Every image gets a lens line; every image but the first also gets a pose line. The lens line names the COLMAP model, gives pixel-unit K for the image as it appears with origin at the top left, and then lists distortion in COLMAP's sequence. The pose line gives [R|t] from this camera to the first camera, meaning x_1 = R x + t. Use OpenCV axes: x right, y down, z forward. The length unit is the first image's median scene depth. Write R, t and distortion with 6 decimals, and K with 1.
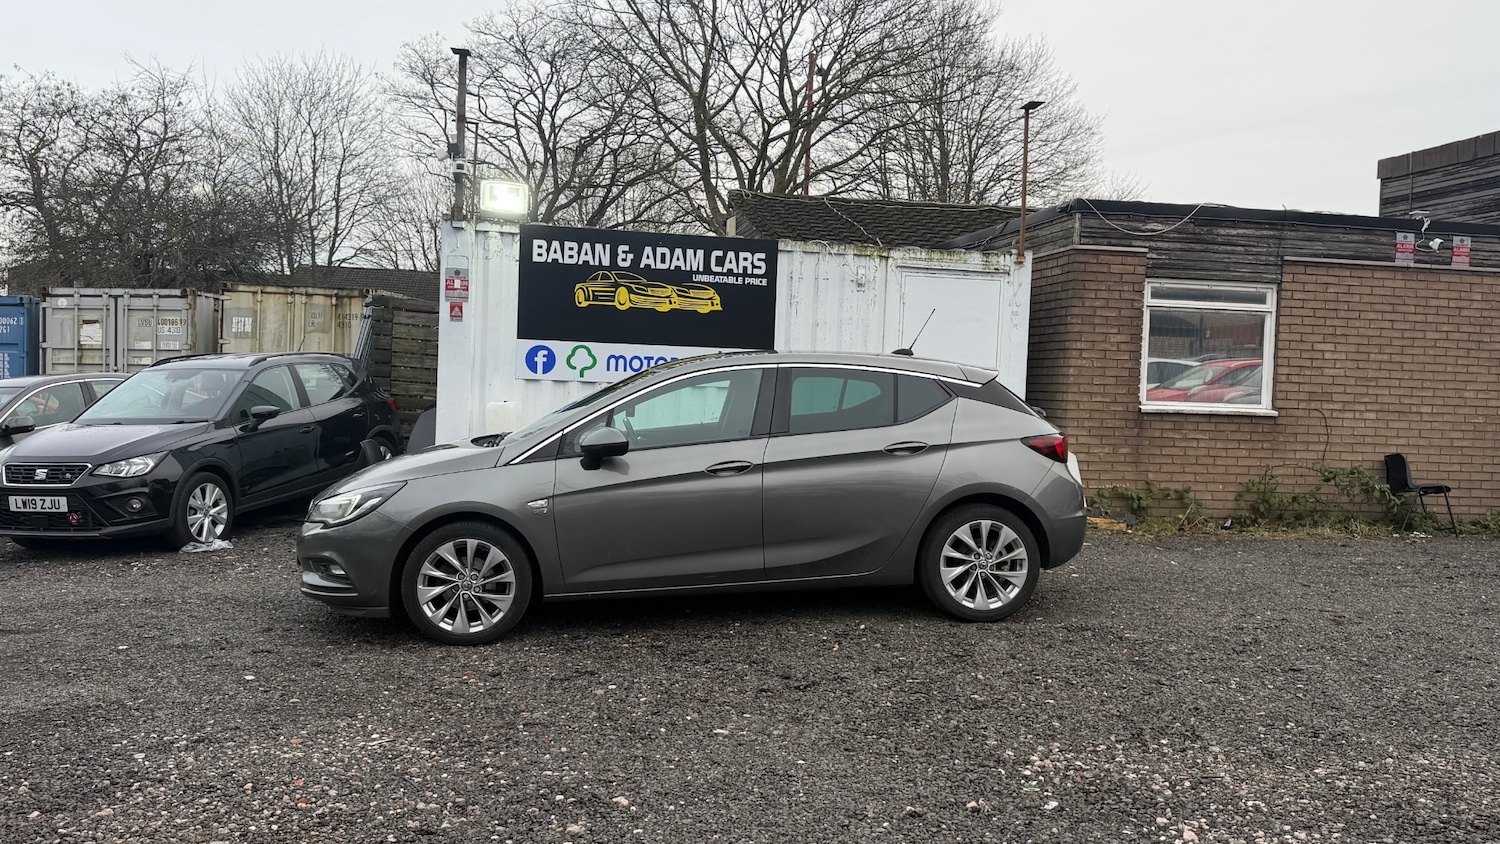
lens RADIAL K [[1196.0, 0, 750.0], [0, 1196.0, 422.0], [0, 0, 1]] dist [0.151943, -0.273237]
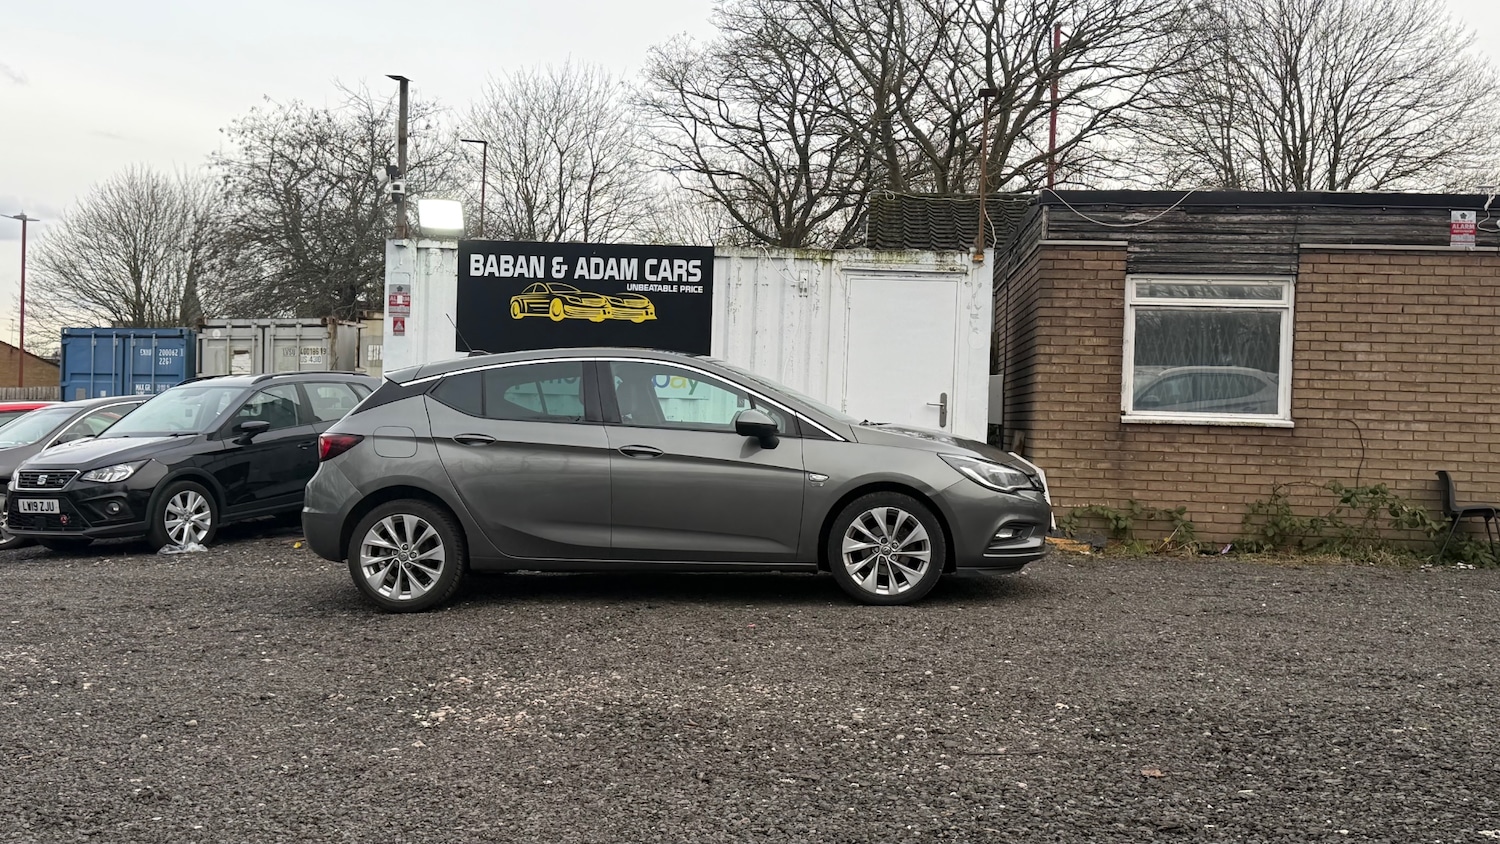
lens RADIAL K [[1457.0, 0, 764.8], [0, 1457.0, 427.7], [0, 0, 1]] dist [0.167760, -0.345647]
pose [[0.965883, -0.004758, -0.258936, 0.370024], [-0.003508, 0.999499, -0.031451, 0.032436], [0.258956, 0.031287, 0.965382, -0.127393]]
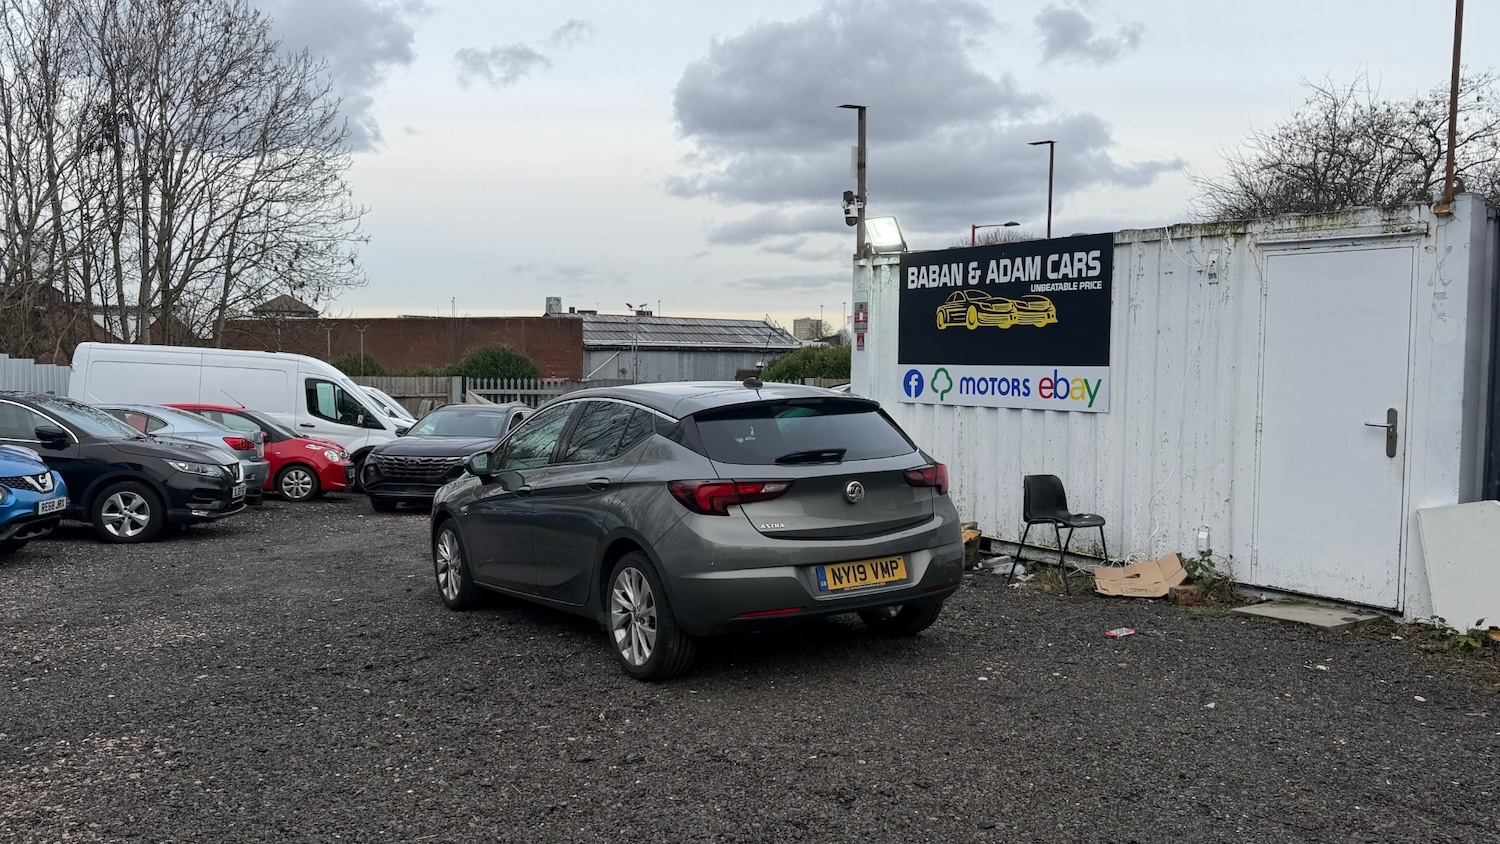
lens RADIAL K [[1171.1, 0, 750.0], [0, 1171.1, 422.0], [0, 0, 1]] dist [0.178747, -0.335950]
pose [[0.438323, 0.016152, -0.898672, 0.650580], [-0.017047, 0.999808, 0.009655, -0.025547], [0.898656, 0.011088, 0.438515, 0.422285]]
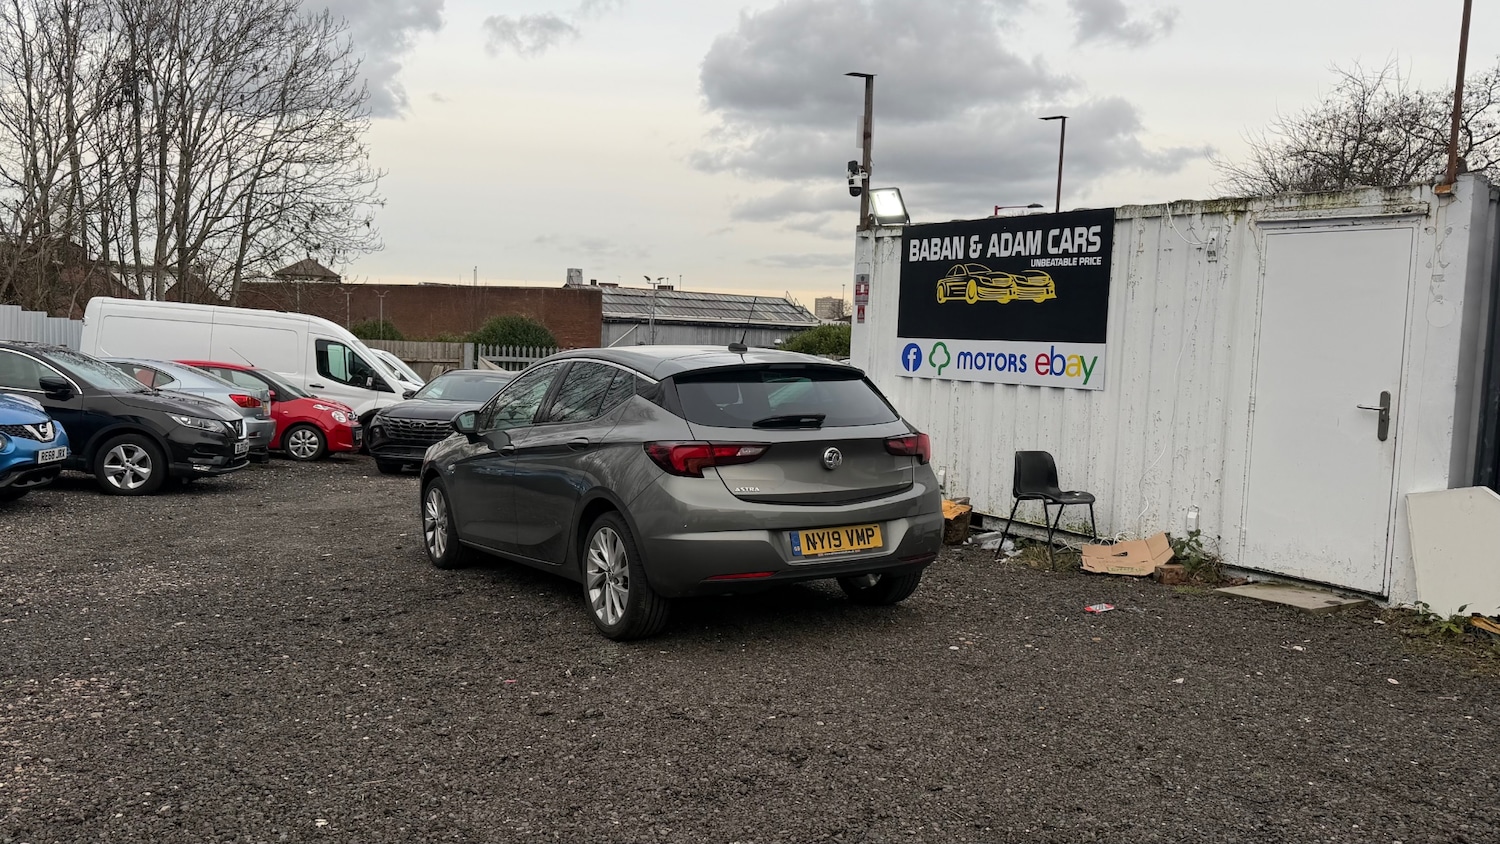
lens RADIAL K [[1170.6, 0, 754.0], [0, 1170.6, 425.6], [0, 0, 1]] dist [0.175743, -0.325581]
pose [[0.426045, 0.048369, -0.903408, 0.655736], [-0.045436, 0.998454, 0.032030, -0.019266], [0.903560, 0.027401, 0.427584, 0.441123]]
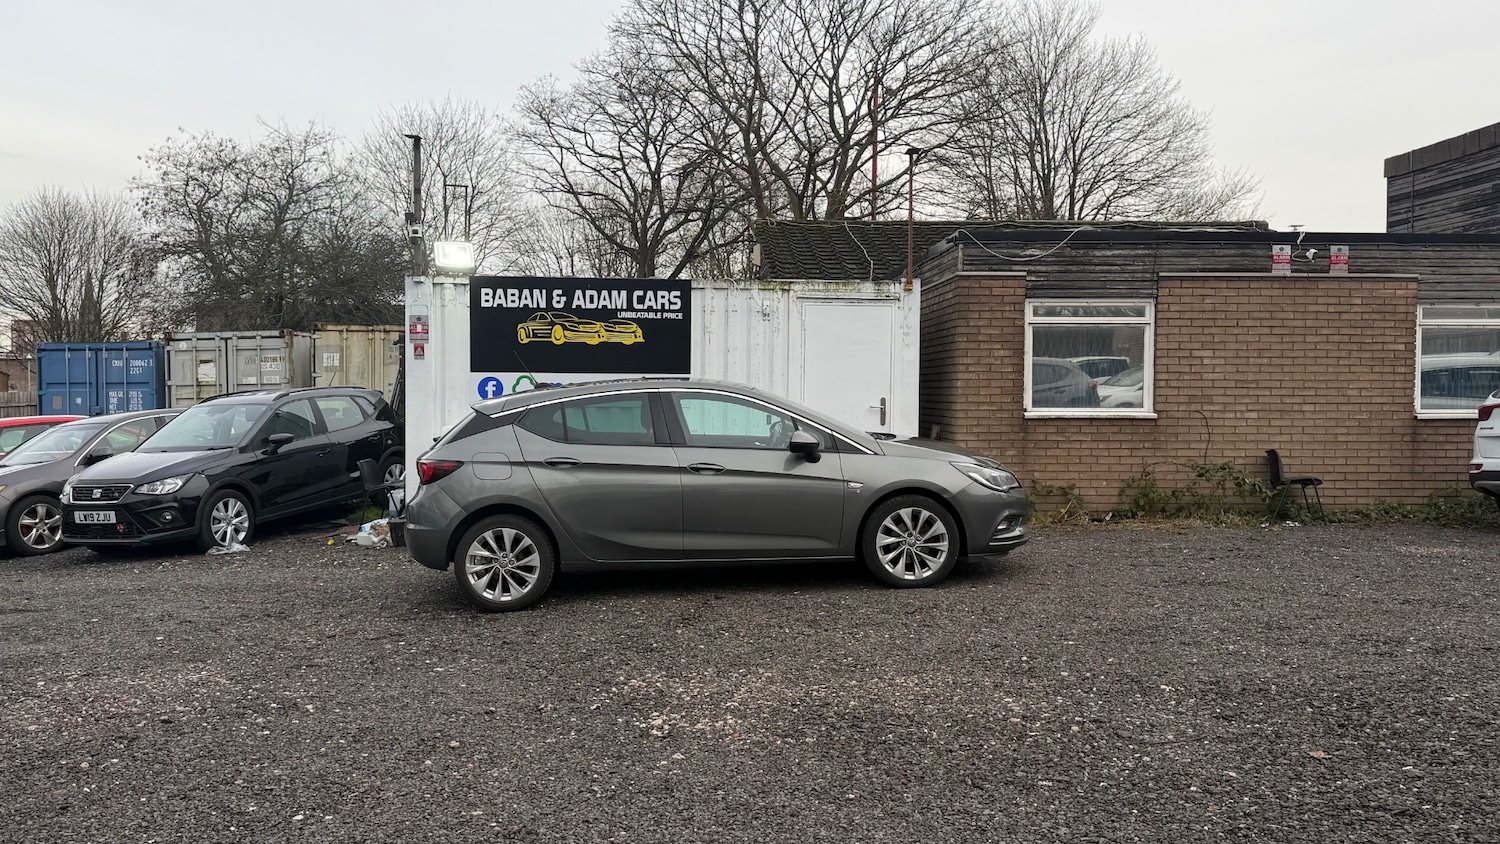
lens RADIAL K [[1195.2, 0, 756.0], [0, 1195.2, 430.6], [0, 0, 1]] dist [0.163844, -0.311777]
pose [[0.991187, -0.026827, -0.129724, 0.233401], [0.026803, 0.999639, -0.001935, -0.001273], [0.129729, -0.001559, 0.991548, -0.144044]]
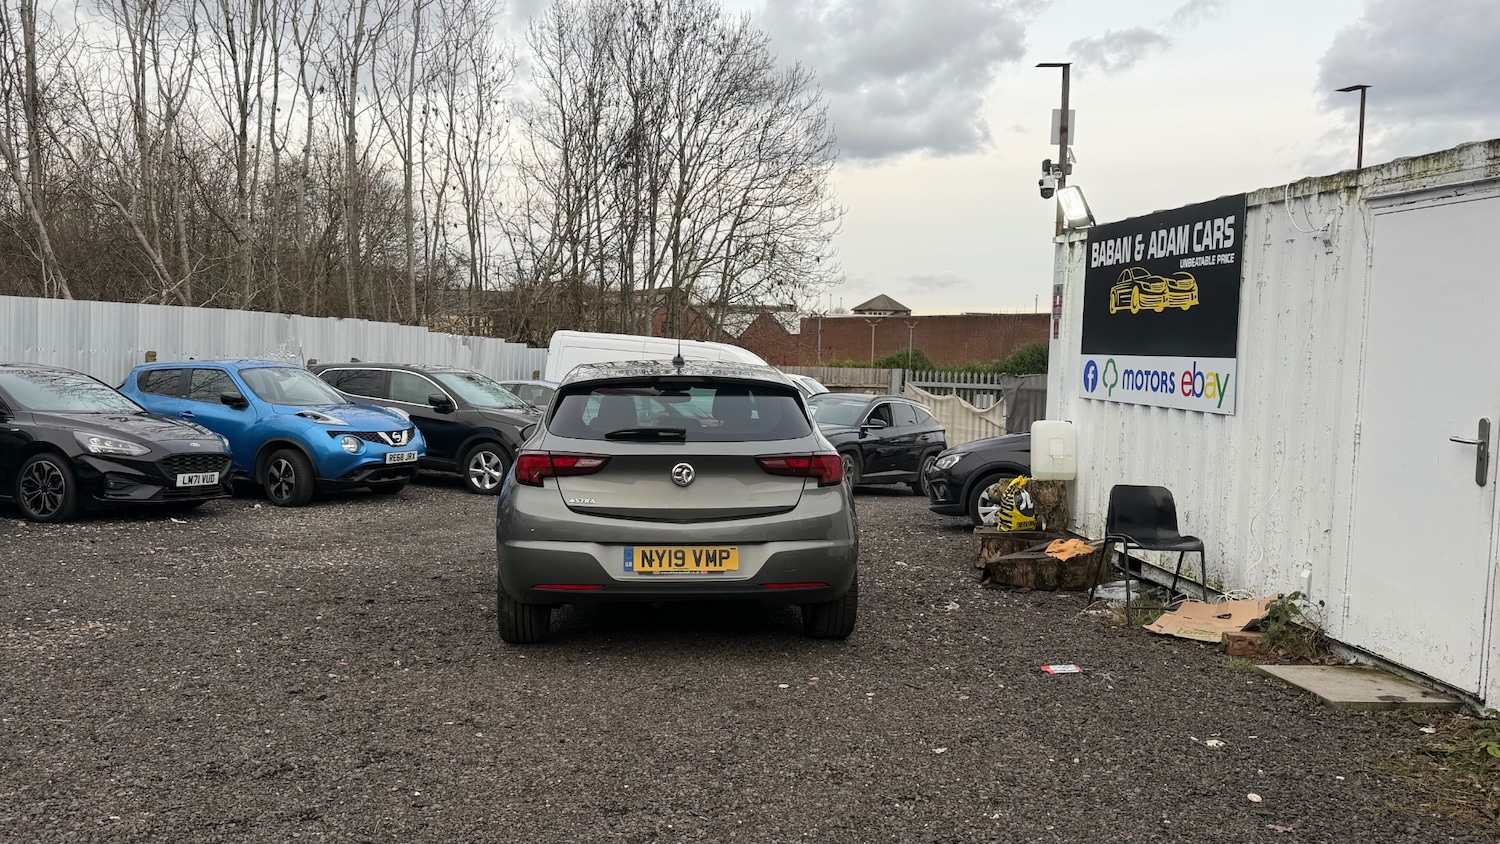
lens RADIAL K [[1182.8, 0, 750.0], [0, 1182.8, 422.0], [0, 0, 1]] dist [0.133363, -0.201090]
pose [[-0.040088, 0.027548, -0.998816, 0.706844], [-0.057003, 0.997929, 0.029811, -0.029085], [0.997569, 0.058130, -0.038434, 0.761488]]
